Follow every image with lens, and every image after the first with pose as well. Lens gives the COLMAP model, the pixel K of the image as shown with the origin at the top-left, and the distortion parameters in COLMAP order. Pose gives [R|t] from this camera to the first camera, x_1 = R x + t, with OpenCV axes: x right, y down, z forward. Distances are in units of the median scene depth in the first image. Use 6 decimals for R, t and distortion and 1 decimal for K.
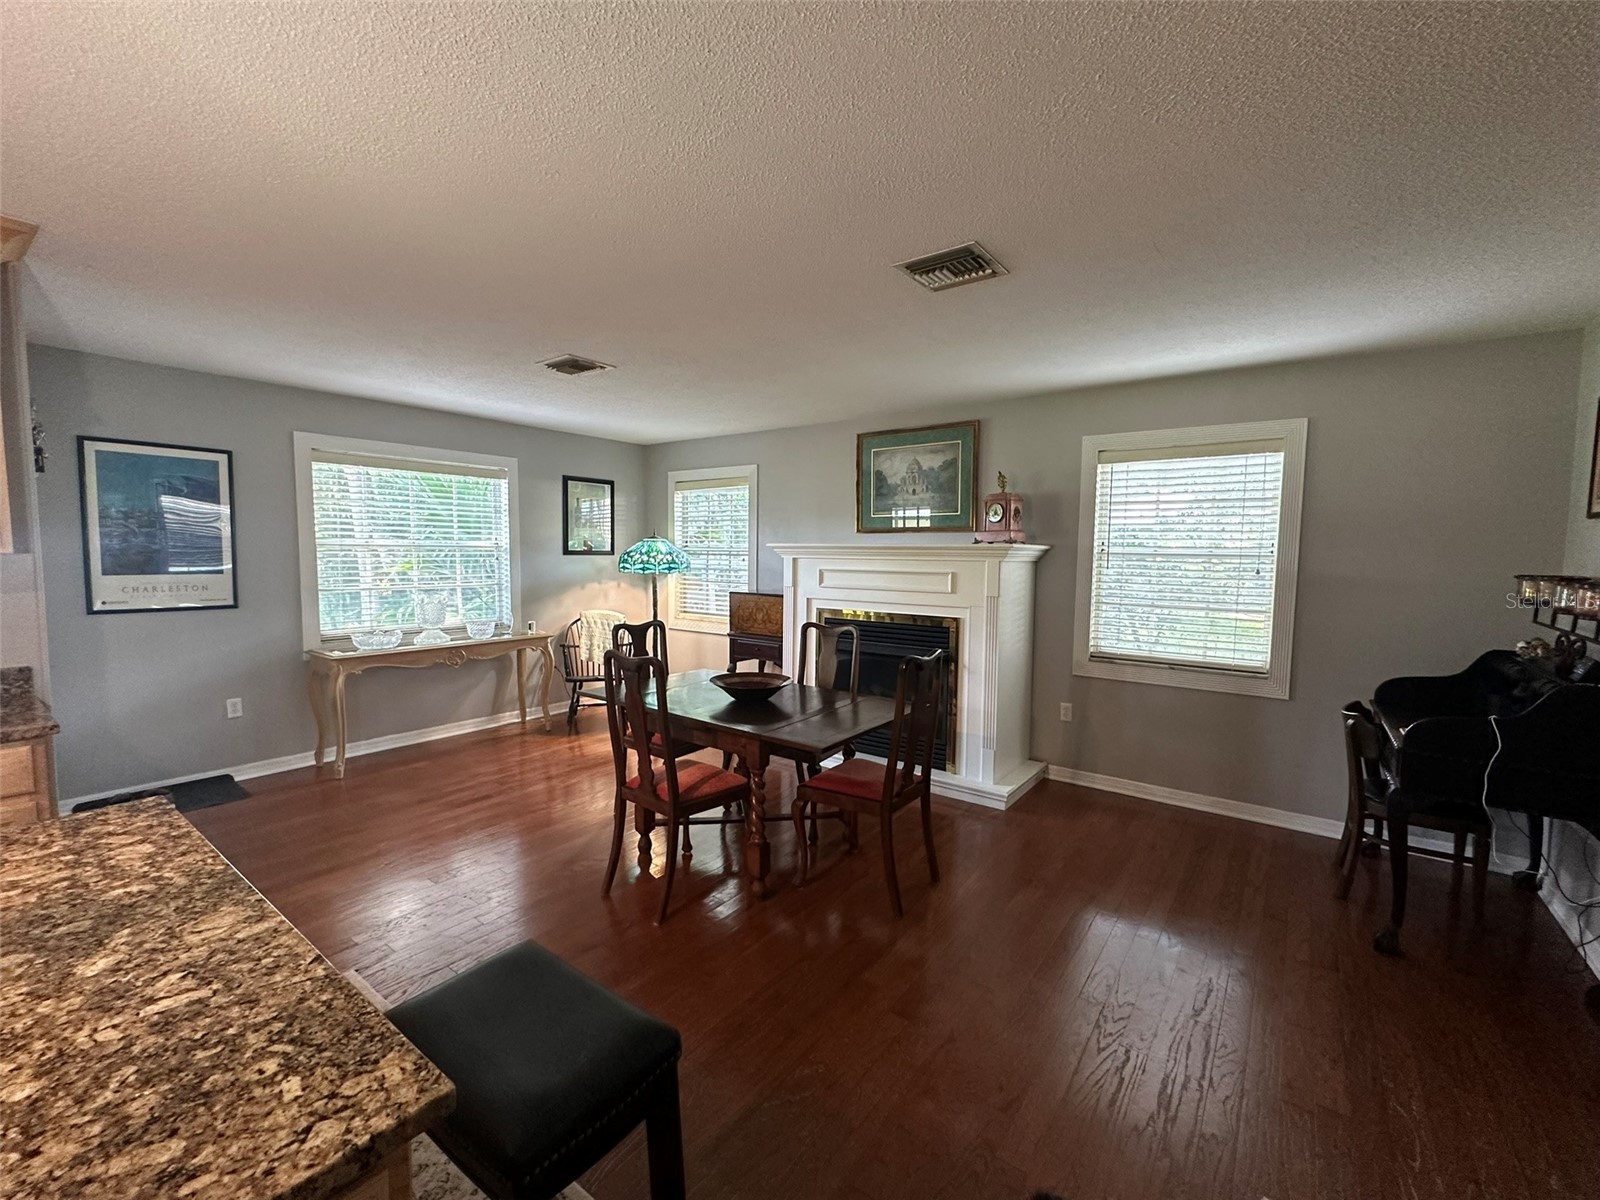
lens RADIAL K [[666.4, 0, 801.6], [0, 666.4, 604.5], [0, 0, 1]] dist [-0.001203, -0.000082]
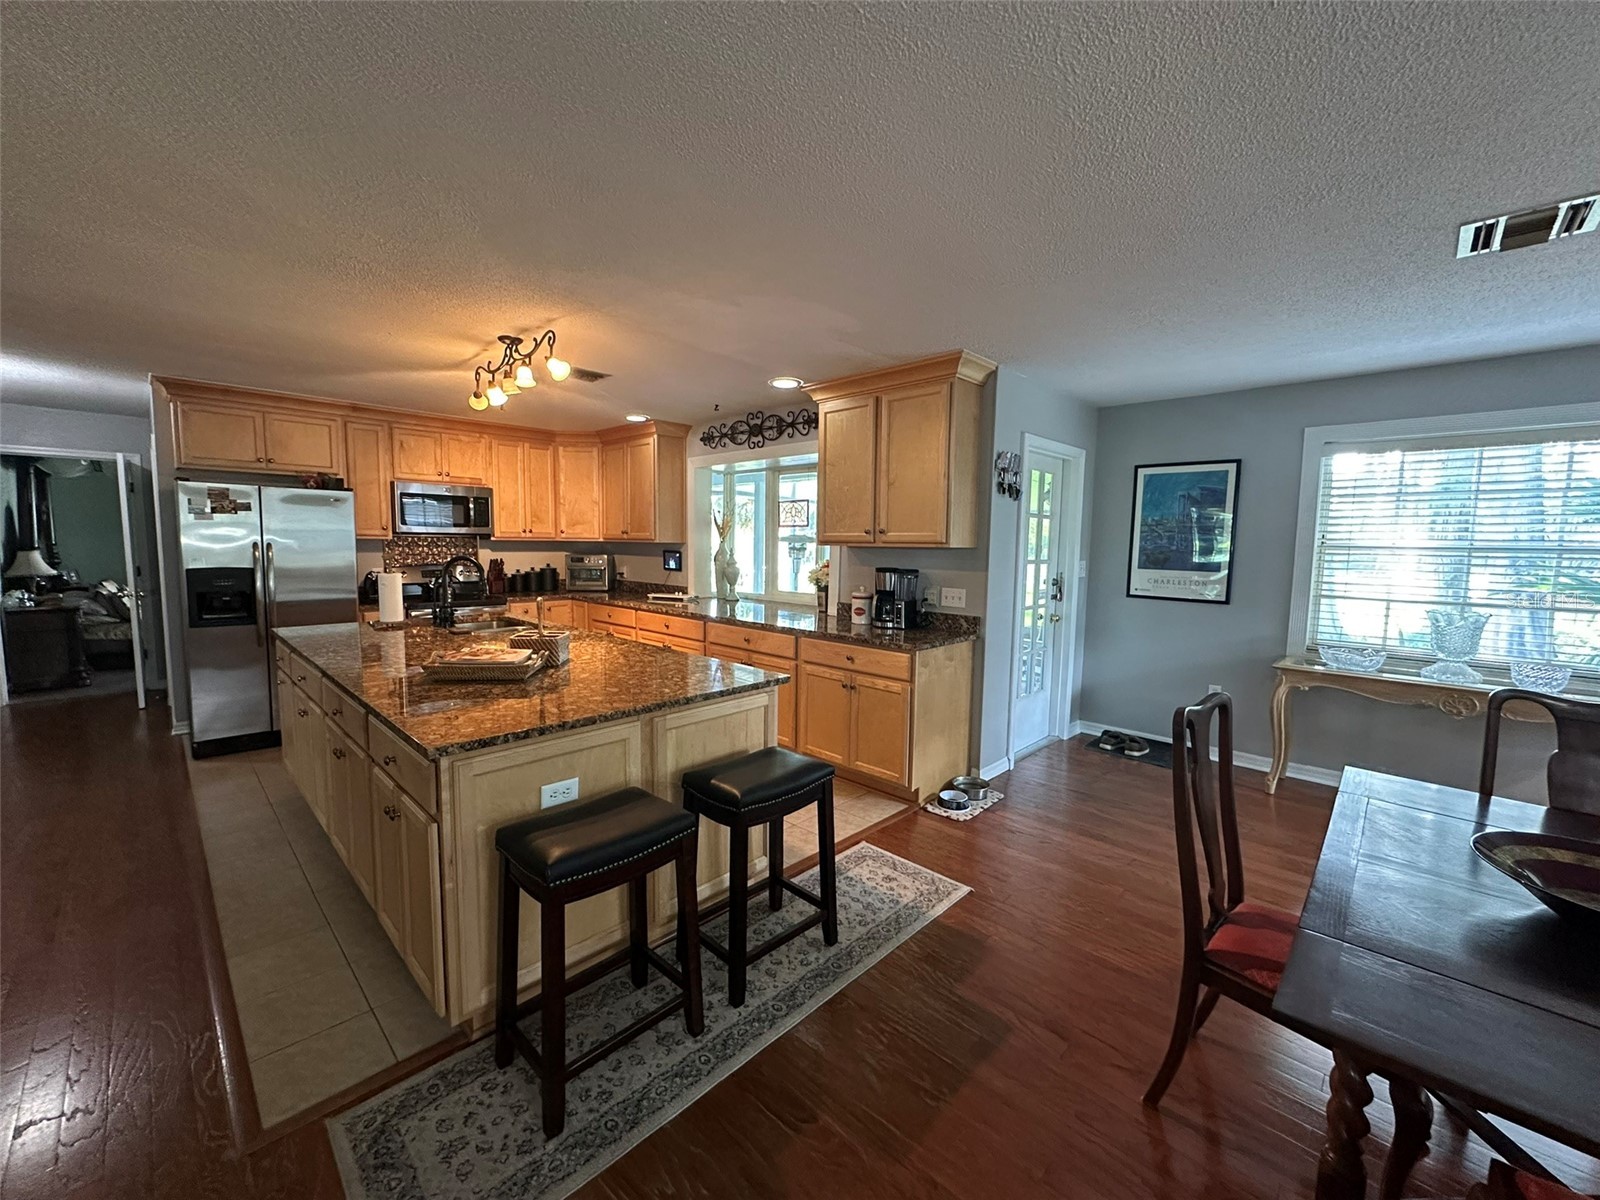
lens RADIAL K [[639.6, 0, 800.0], [0, 639.6, 600.0], [0, 0, 1]] dist [-0.001433, -0.000209]
pose [[-0.125596, 0.078947, -0.988935, 0.230488], [-0.095682, 0.991218, 0.091281, -0.025544], [0.987457, 0.106088, -0.116939, 0.366987]]
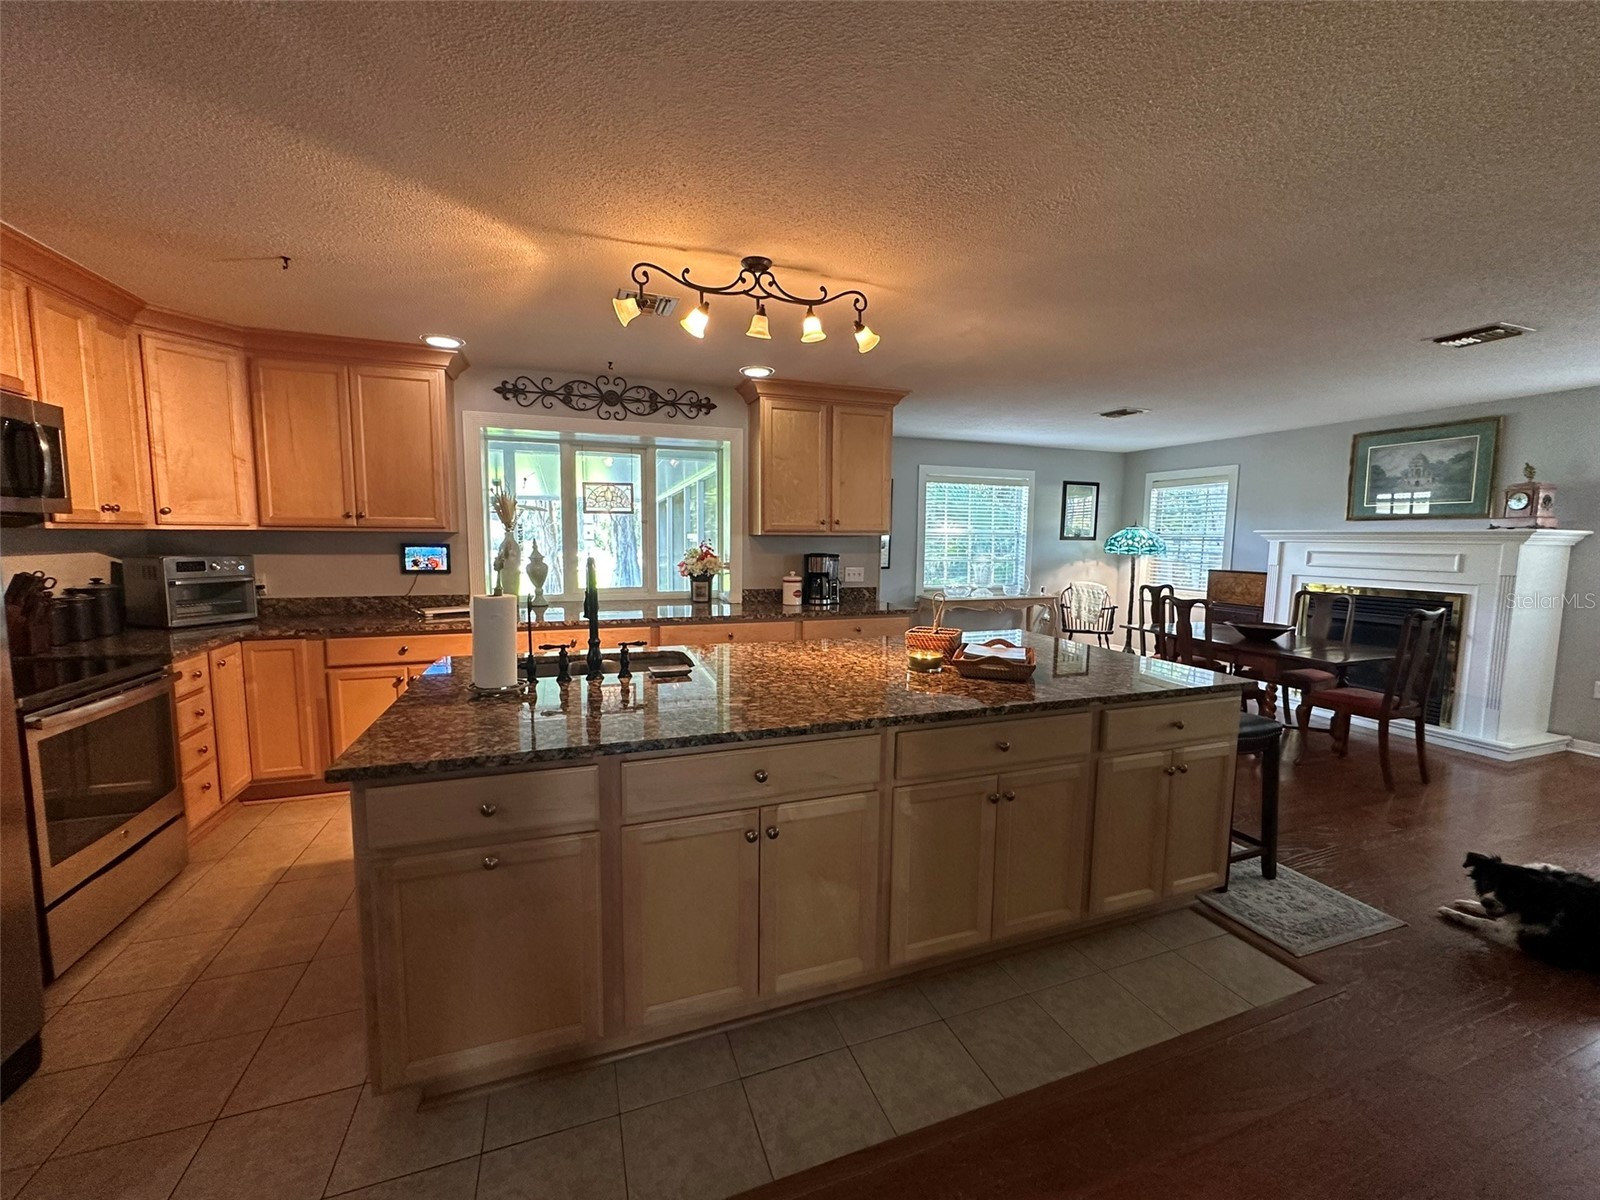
lens RADIAL K [[639.6, 0, 800.0], [0, 639.6, 600.0], [0, 0, 1]] dist [-0.001433, -0.000209]
pose [[0.838407, 0.052994, -0.542462, -0.107820], [-0.045422, 0.998593, 0.027351, 0.044260], [0.543148, 0.001709, 0.839635, -0.461700]]
